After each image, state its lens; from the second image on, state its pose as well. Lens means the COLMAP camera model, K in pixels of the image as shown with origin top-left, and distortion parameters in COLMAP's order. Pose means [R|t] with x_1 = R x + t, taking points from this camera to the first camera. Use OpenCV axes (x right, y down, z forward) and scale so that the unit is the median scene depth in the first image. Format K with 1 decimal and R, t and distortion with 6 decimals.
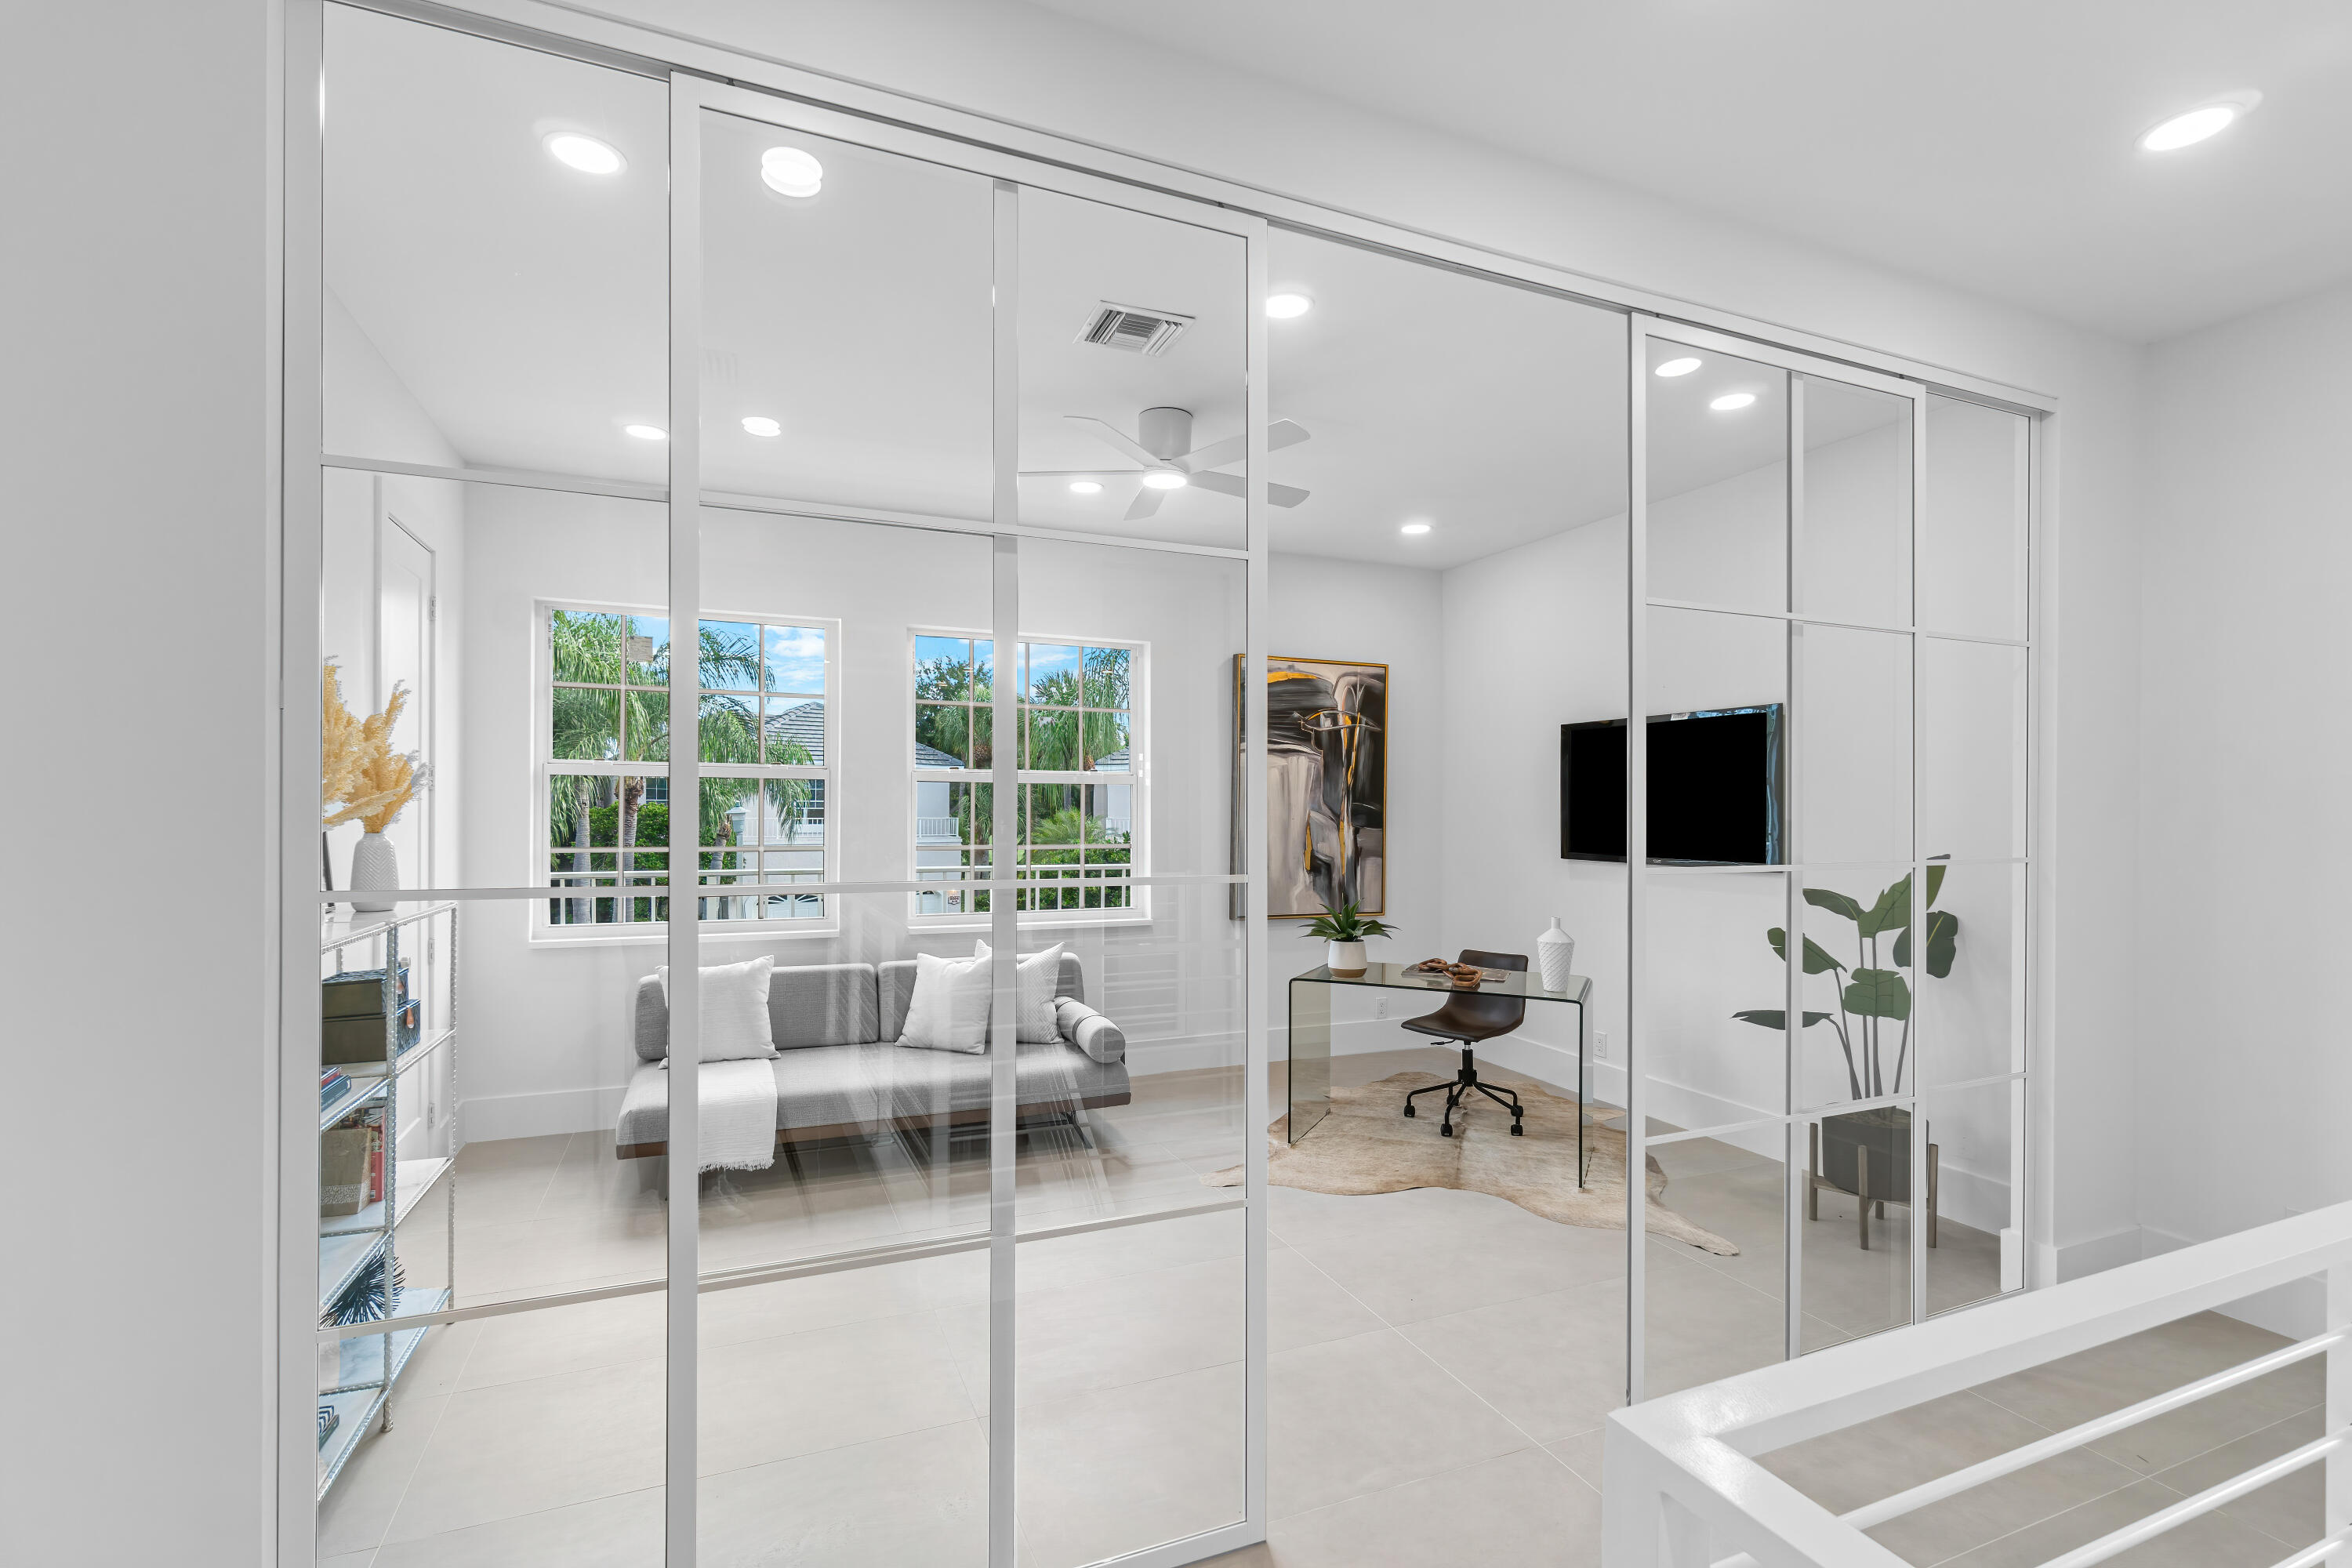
lens RADIAL K [[1053.8, 0, 1176.2], [0, 1053.8, 823.6], [0, 0, 1]] dist [0.007647, 0.000250]
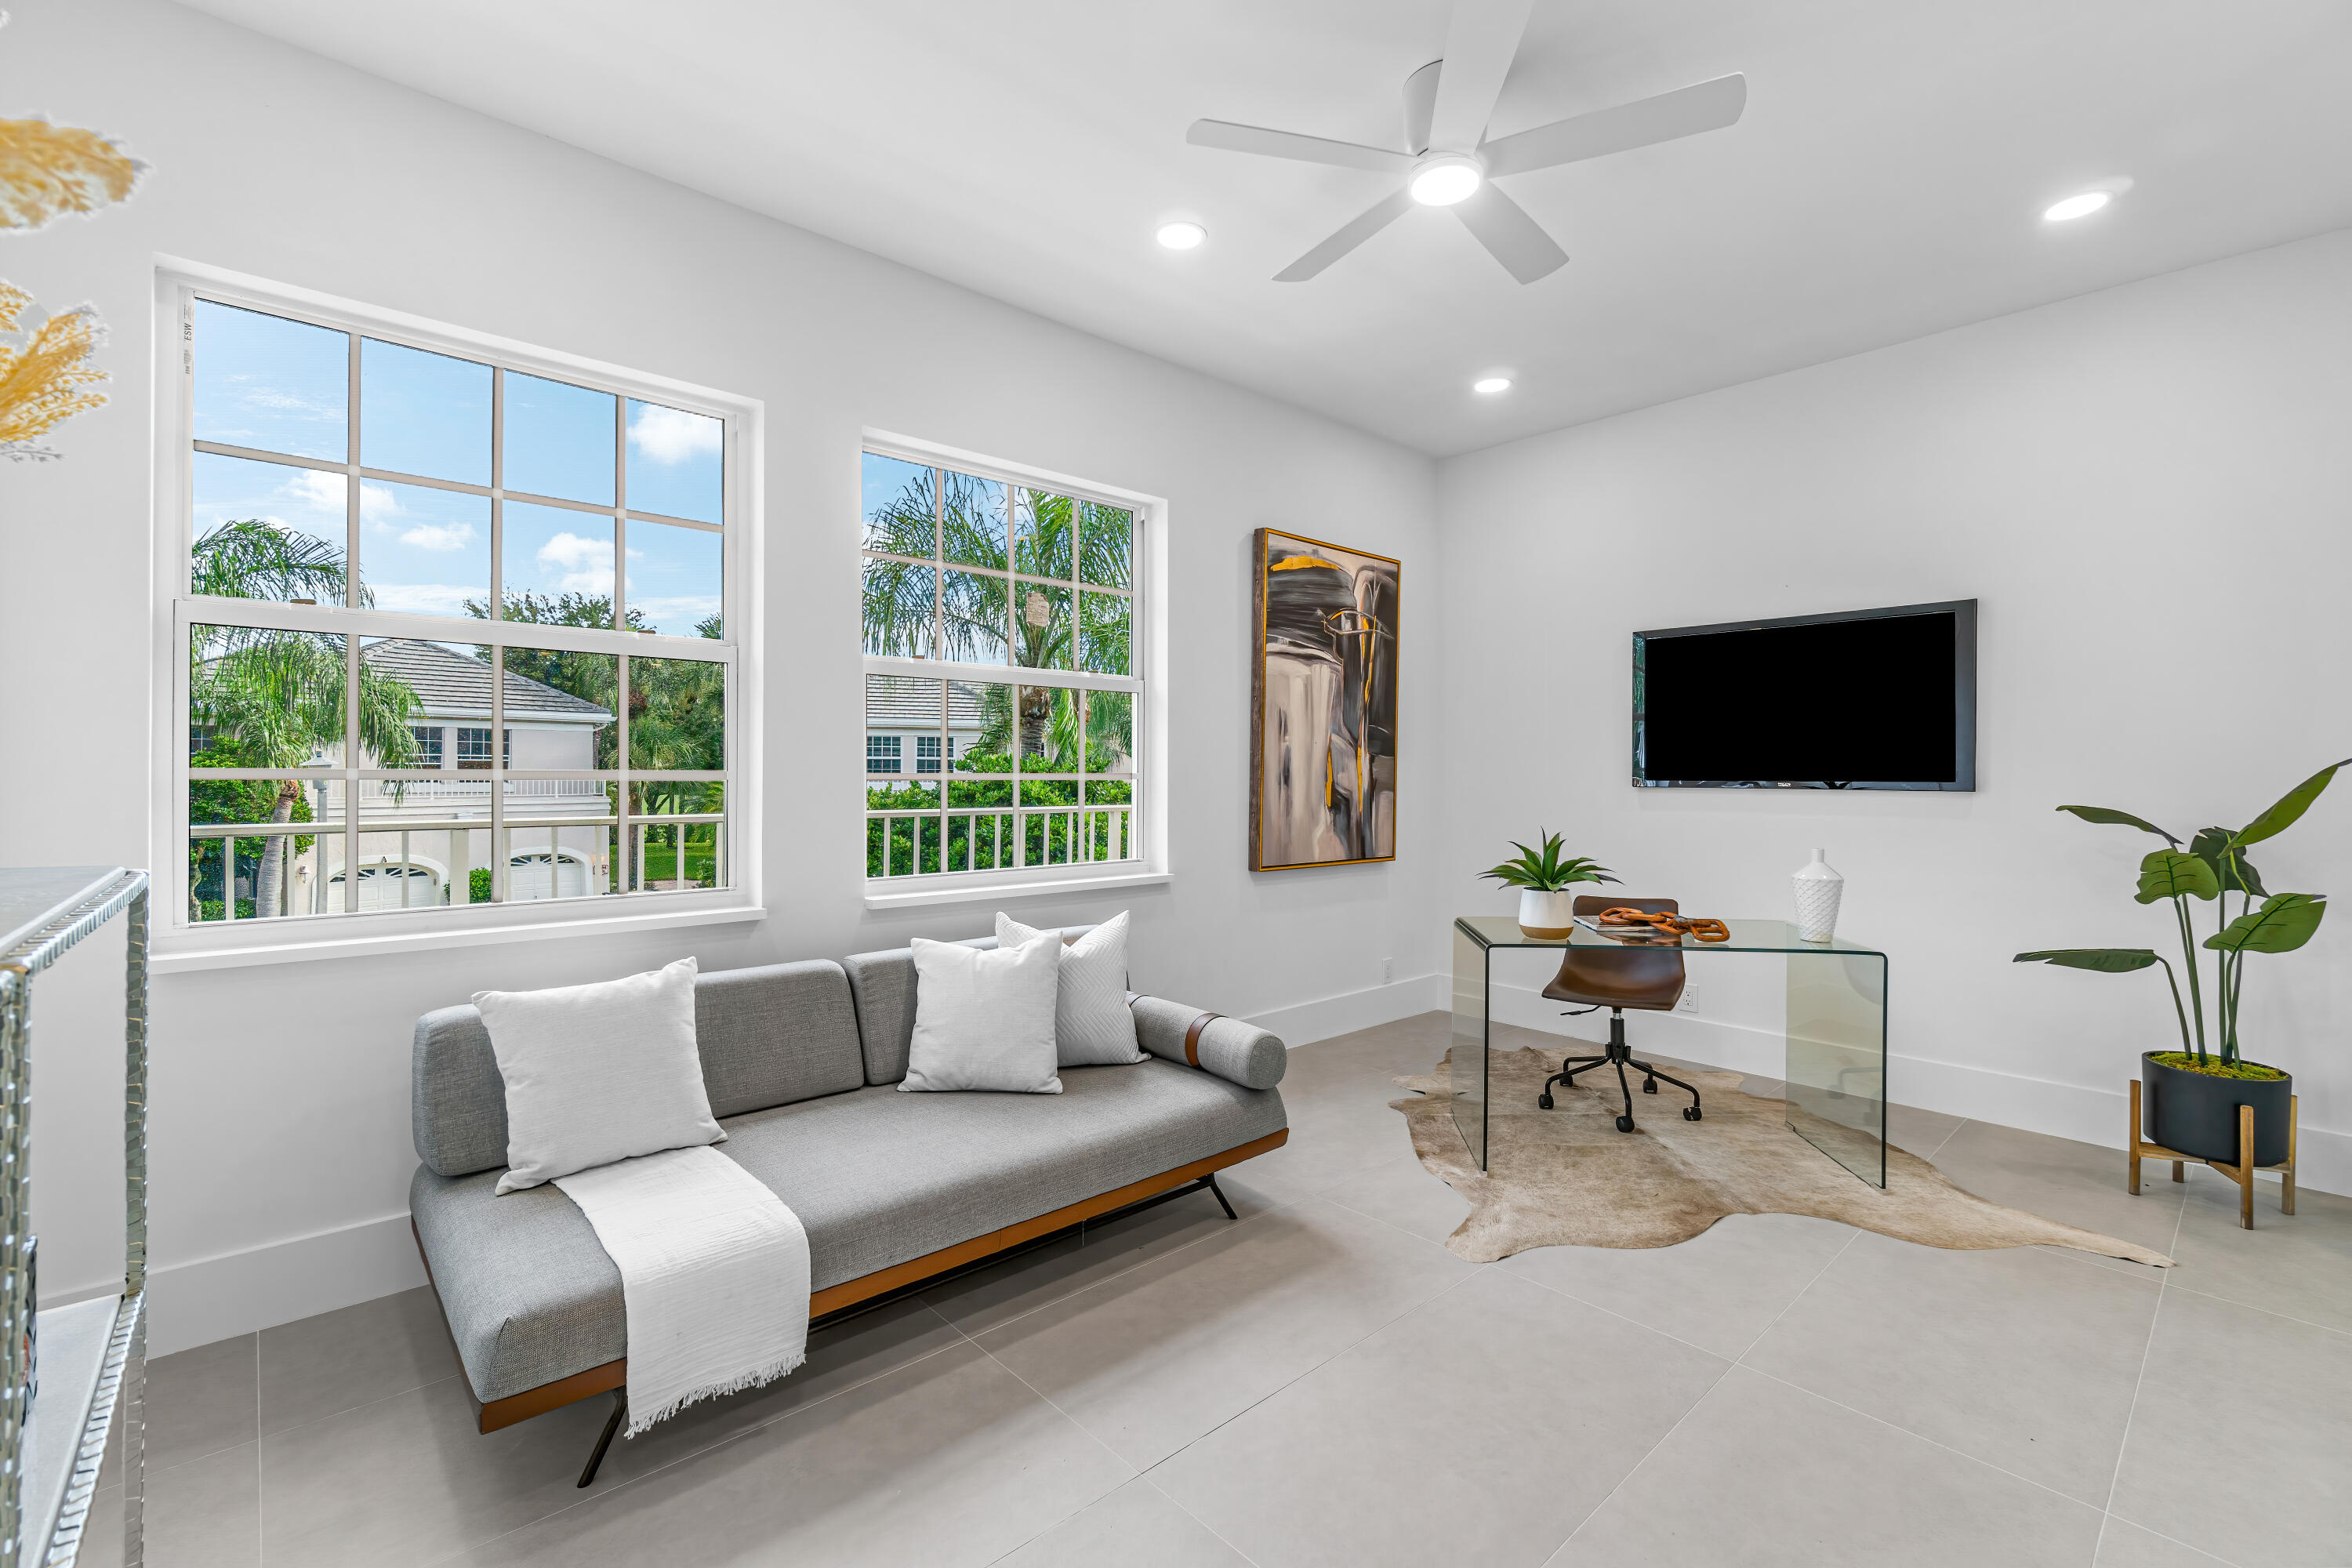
lens RADIAL K [[1017.0, 0, 1176.0], [0, 1017.0, 784.0], [0, 0, 1]] dist [0.000206, 0.000097]
pose [[0.943365, -0.006445, 0.331693, -0.273673], [0.006714, 0.999977, 0.000334, 0.028938], [-0.331687, 0.001911, 0.943387, 0.343261]]
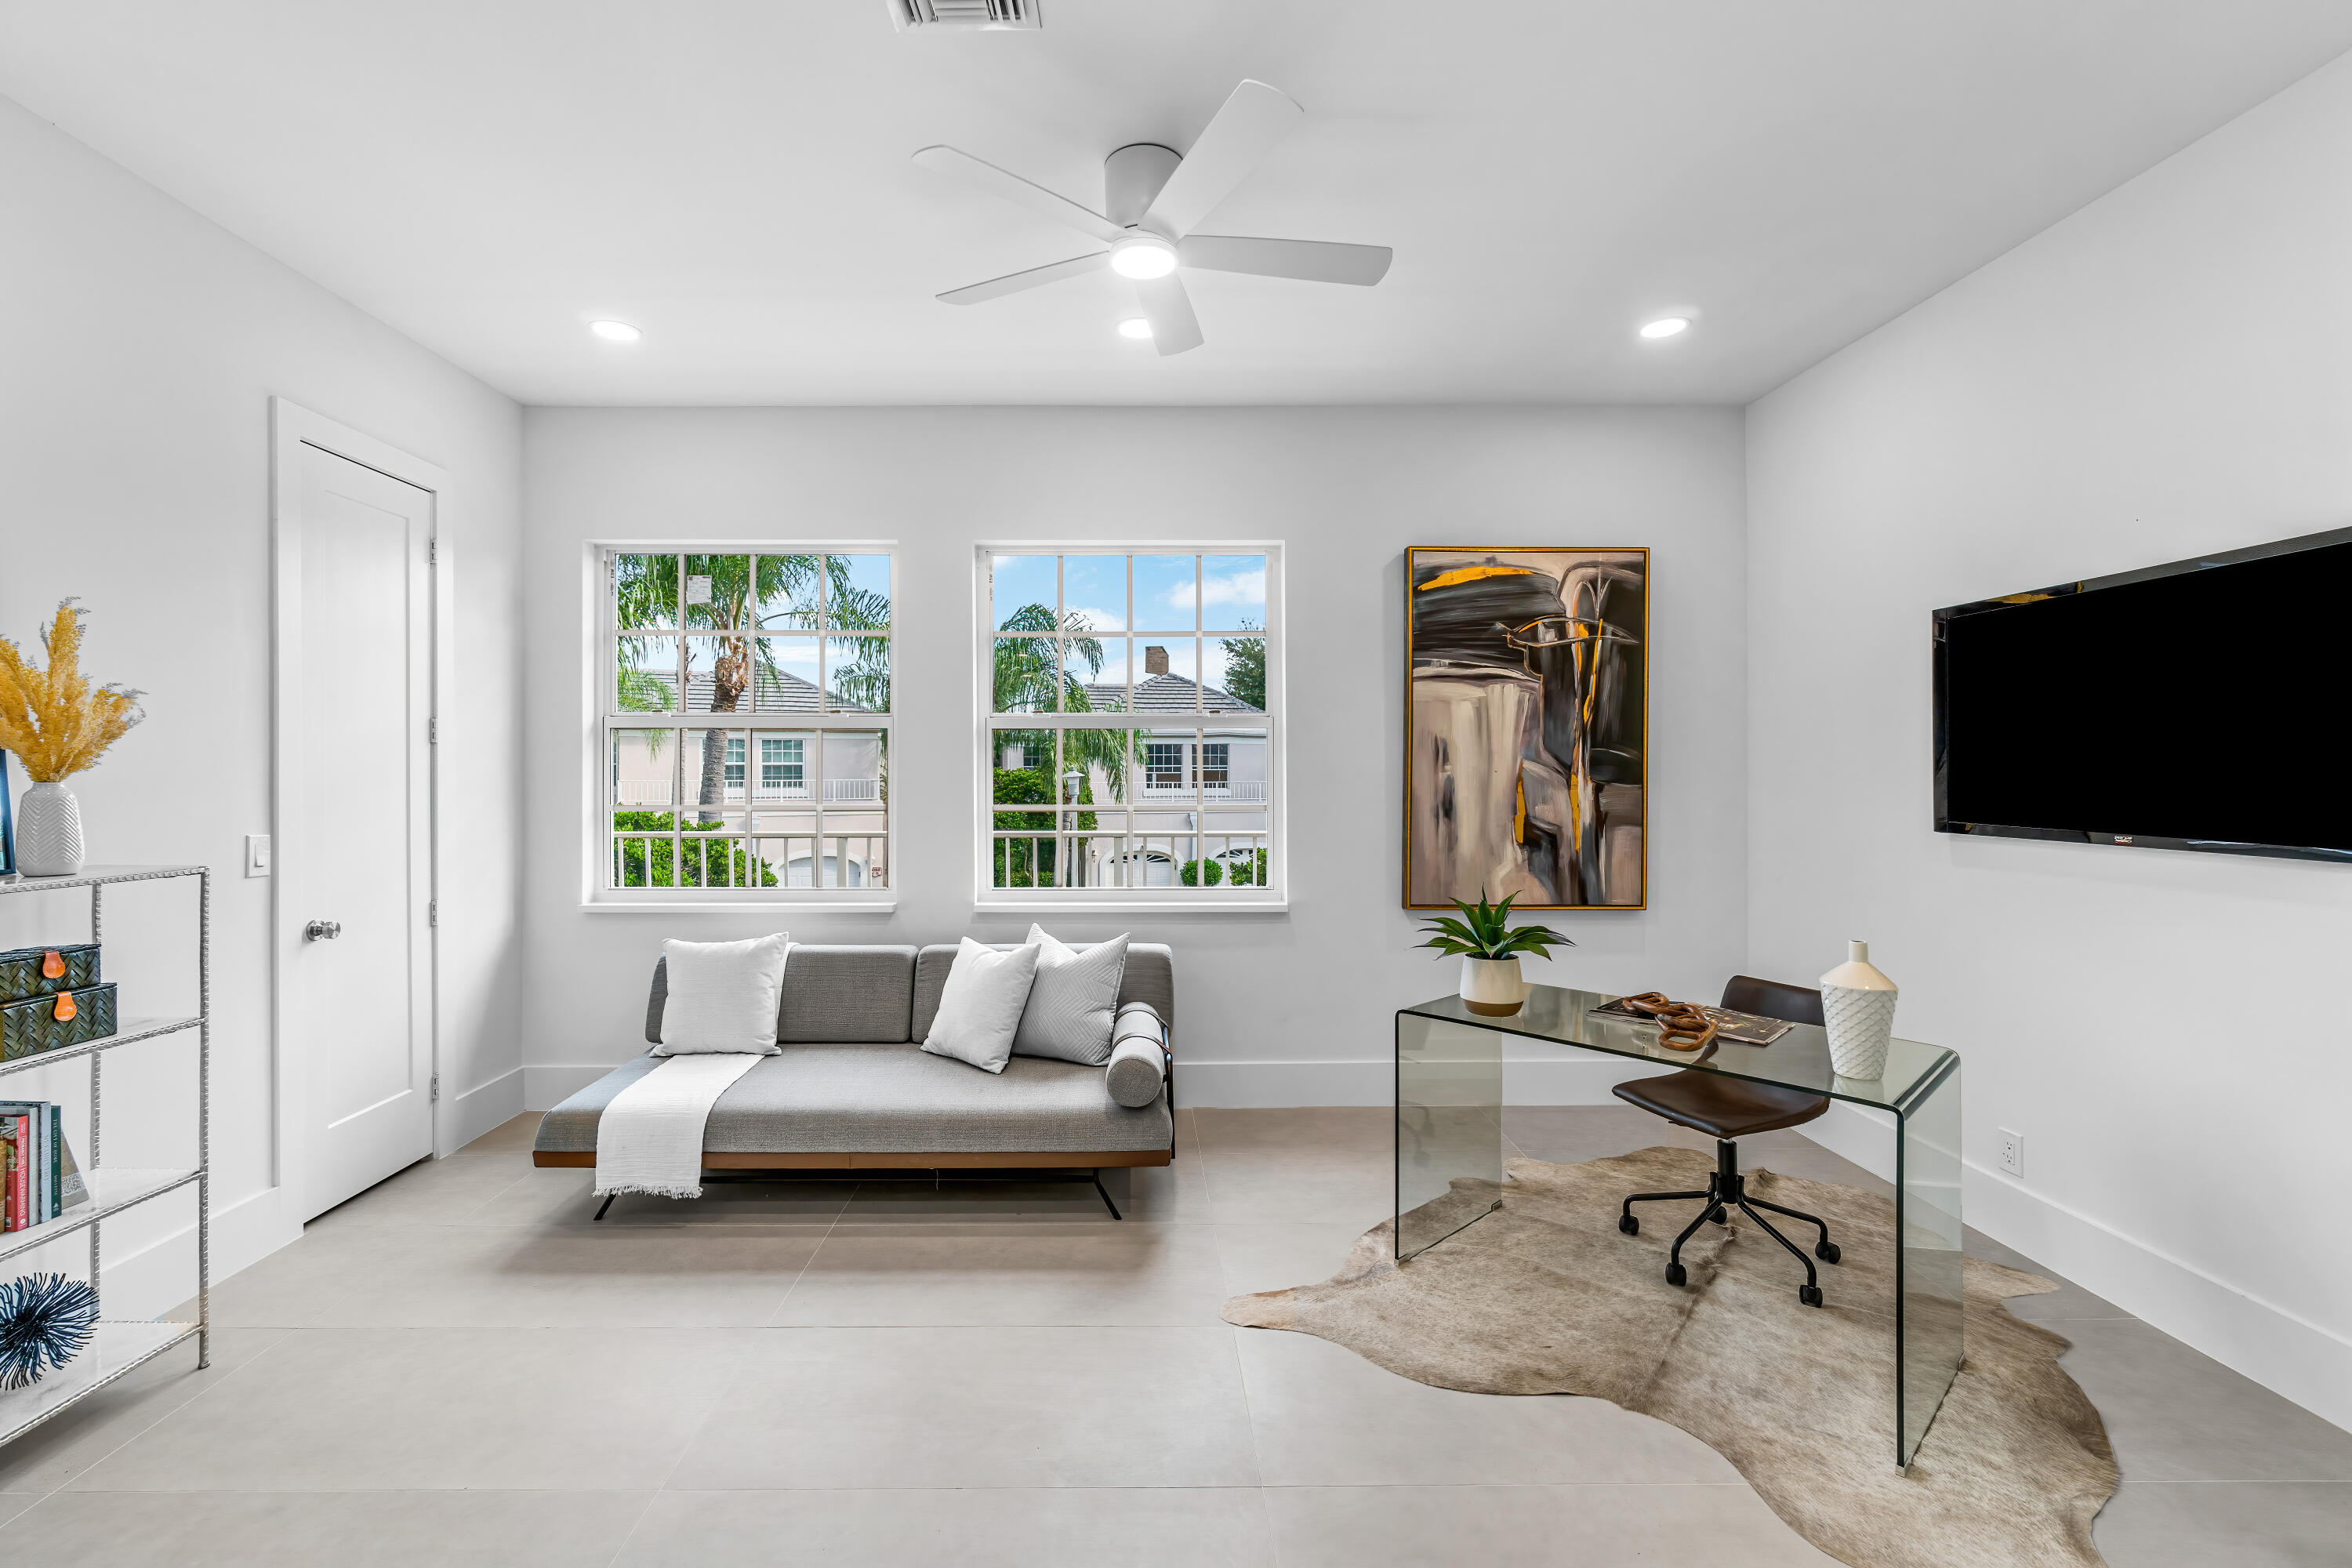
lens RADIAL K [[1027.0, 0, 1143.2], [0, 1027.0, 786.2], [0, 0, 1]] dist [-0.001013, 0.000423]
pose [[0.924756, -0.002295, -0.380554, 0.173190], [0.001509, 0.999996, -0.002364, 0.007723], [0.380558, 0.001612, 0.924756, 0.291461]]
